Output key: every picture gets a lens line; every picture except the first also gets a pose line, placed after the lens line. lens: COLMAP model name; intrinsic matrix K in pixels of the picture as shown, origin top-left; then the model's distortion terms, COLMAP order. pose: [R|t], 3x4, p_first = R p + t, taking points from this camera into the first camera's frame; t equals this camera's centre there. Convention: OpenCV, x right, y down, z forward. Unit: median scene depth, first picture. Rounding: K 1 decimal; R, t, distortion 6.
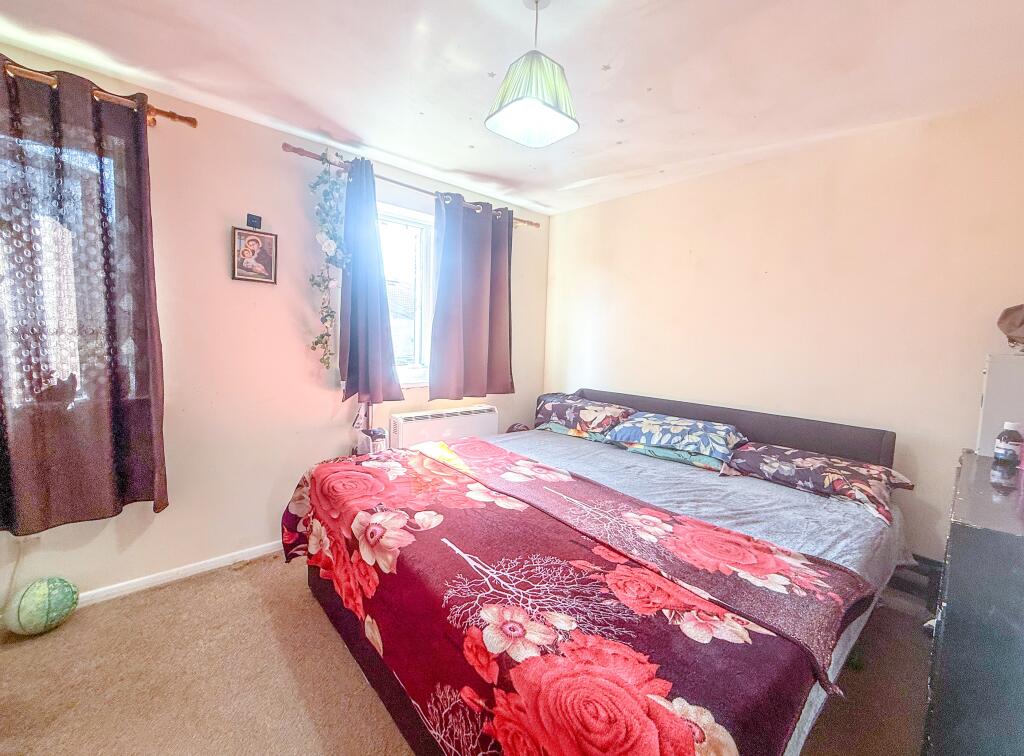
lens RADIAL K [[413.8, 0, 511.7], [0, 413.8, 374.2], [0, 0, 1]] dist [0.002800, -0.001039]
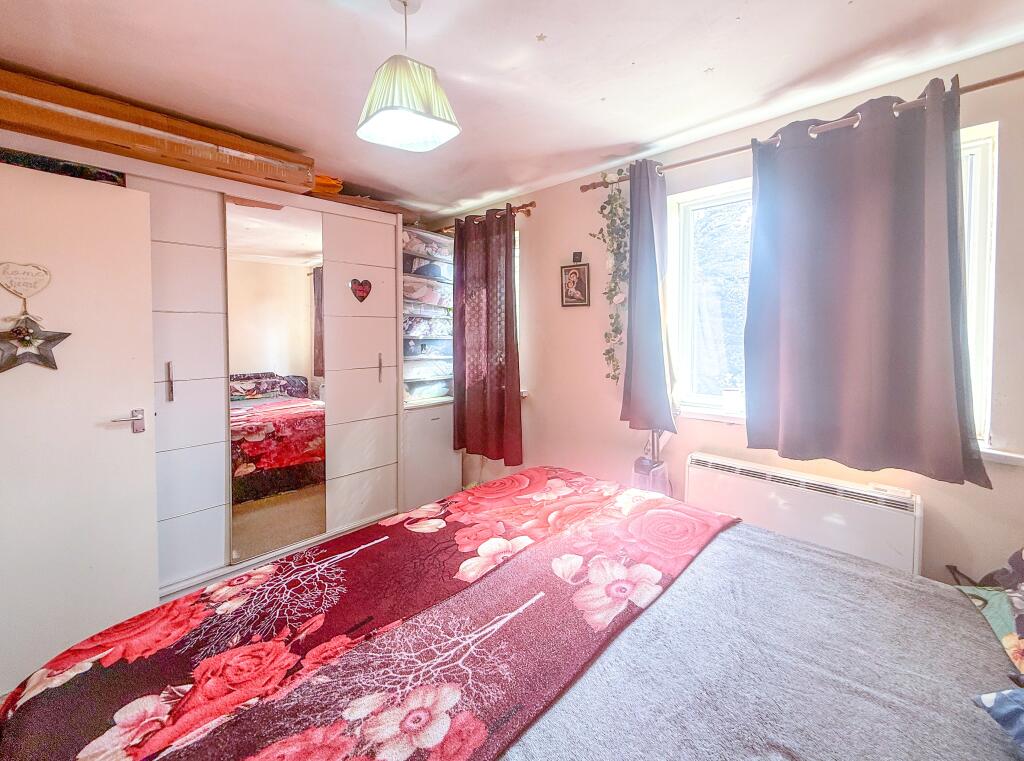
lens RADIAL K [[413.8, 0, 486.3], [0, 413.8, 341.7], [0, 0, 1]] dist [0.002800, -0.001039]
pose [[0.070950, -0.012055, -0.997407, 0.842514], [-0.083954, 0.996307, -0.018014, -0.112374], [0.993941, 0.085015, 0.069676, 0.986197]]
